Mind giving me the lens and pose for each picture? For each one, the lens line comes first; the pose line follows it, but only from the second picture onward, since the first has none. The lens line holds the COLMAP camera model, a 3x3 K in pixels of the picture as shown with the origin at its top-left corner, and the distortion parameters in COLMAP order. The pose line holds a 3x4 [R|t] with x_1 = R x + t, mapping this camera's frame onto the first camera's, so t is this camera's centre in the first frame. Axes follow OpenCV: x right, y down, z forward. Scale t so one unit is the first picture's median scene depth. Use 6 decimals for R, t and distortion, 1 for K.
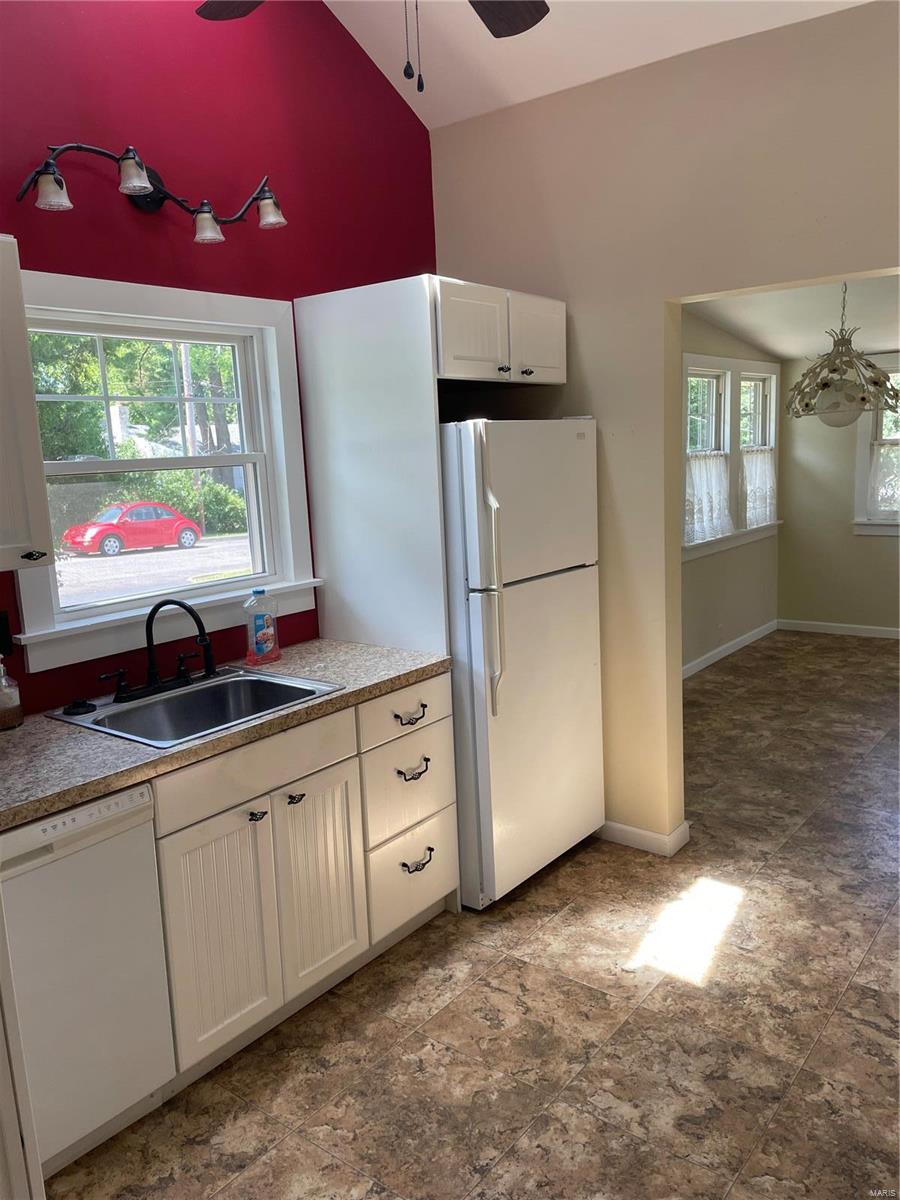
lens RADIAL K [[908.7, 0, 457.9], [0, 908.7, 589.1], [0, 0, 1]] dist [0.081370, -0.098343]
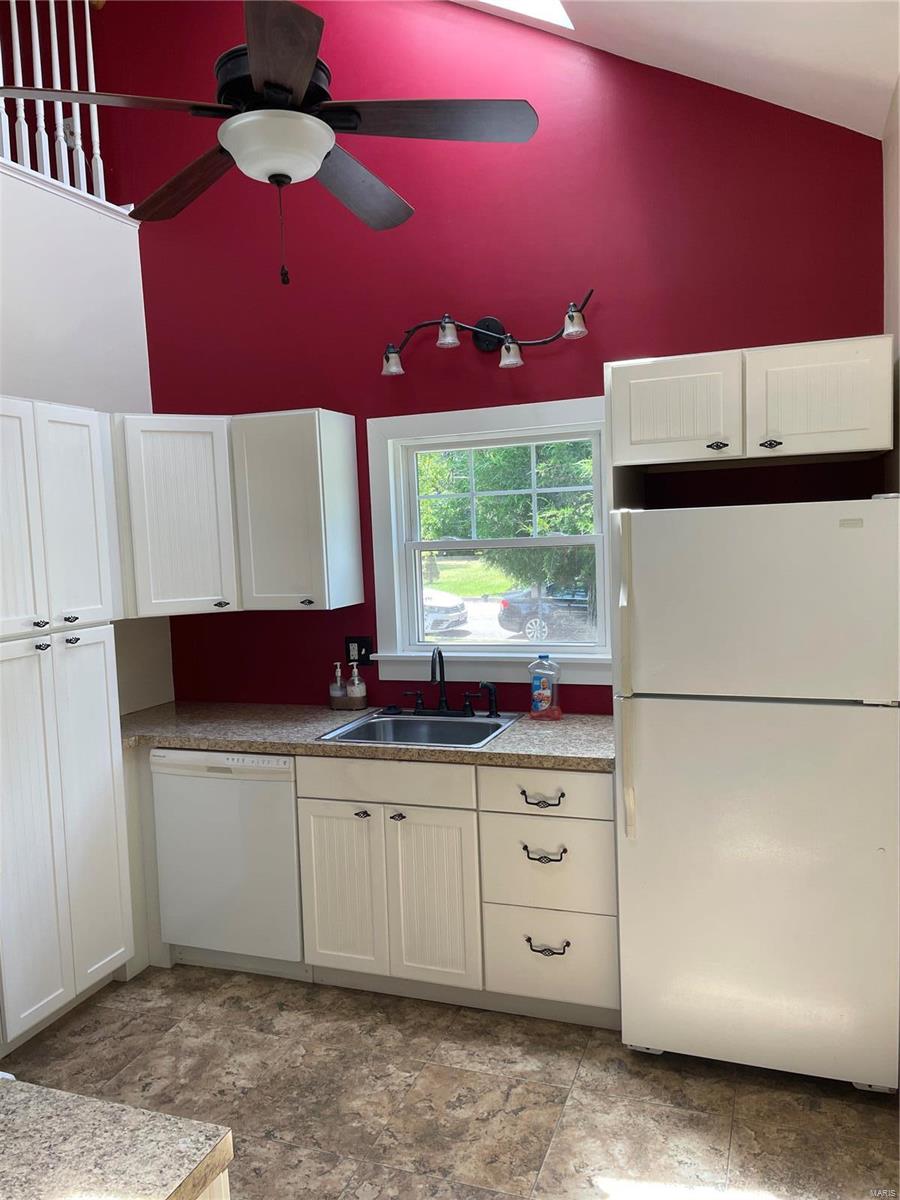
lens RADIAL K [[908.7, 0, 451.8], [0, 908.7, 595.9], [0, 0, 1]] dist [0.081370, -0.098343]
pose [[0.298683, 0.100293, -0.949068, 0.924399], [-0.124186, 0.990092, 0.065546, -0.149576], [0.946238, 0.098283, 0.308179, 0.604105]]
